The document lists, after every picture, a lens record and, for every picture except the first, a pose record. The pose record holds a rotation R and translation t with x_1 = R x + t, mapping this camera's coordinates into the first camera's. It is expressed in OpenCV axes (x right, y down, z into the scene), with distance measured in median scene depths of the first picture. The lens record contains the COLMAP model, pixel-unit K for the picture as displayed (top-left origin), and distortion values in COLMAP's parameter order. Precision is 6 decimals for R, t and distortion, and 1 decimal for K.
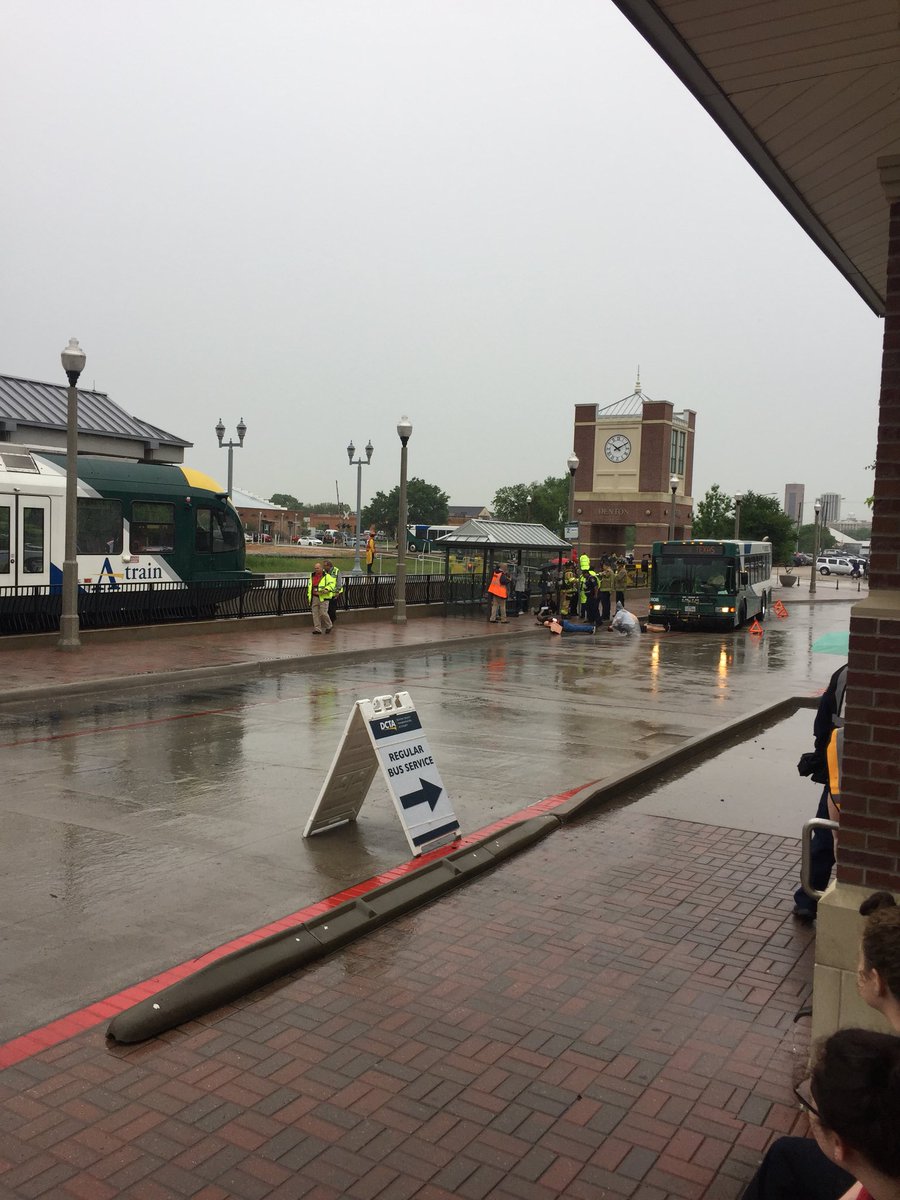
lens RADIAL K [[1039.8, 0, 450.0], [0, 1039.8, 600.0], [0, 0, 1]] dist [0.097182, -0.073203]
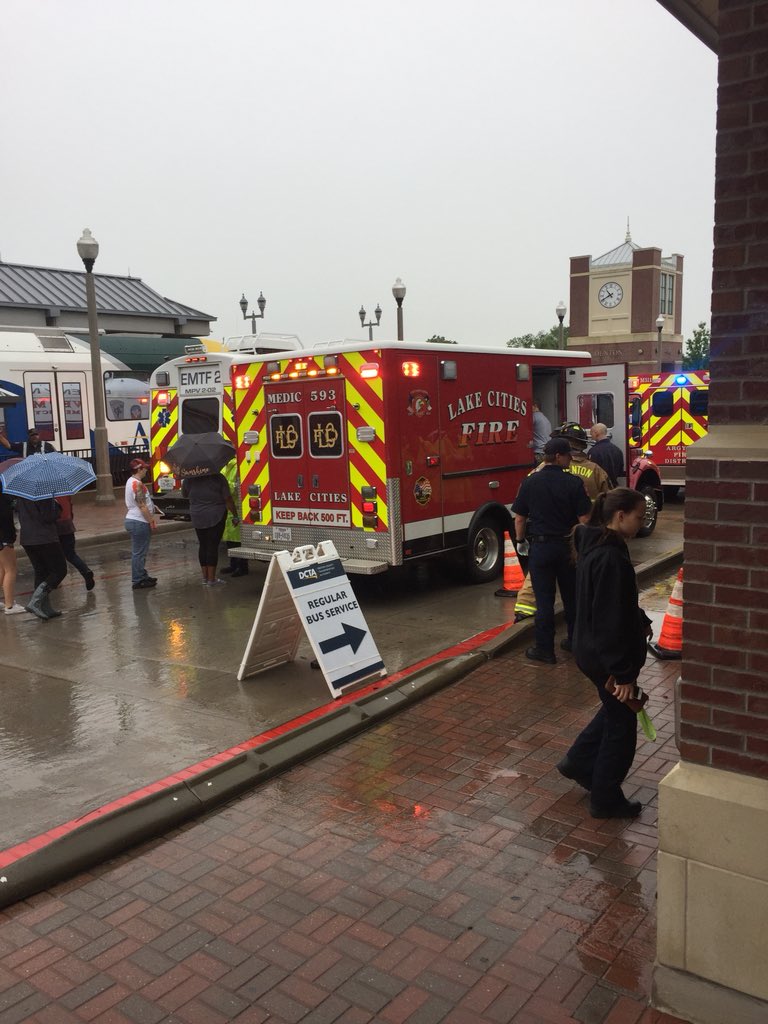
lens RADIAL K [[876.8, 0, 384.0], [0, 876.8, 512.0], [0, 0, 1]] dist [0.104527, -0.103913]
pose [[0.992283, -0.043860, -0.115979, 0.119400], [0.052922, 0.995684, 0.076245, -0.004802], [0.112134, -0.081794, 0.990321, 0.141194]]
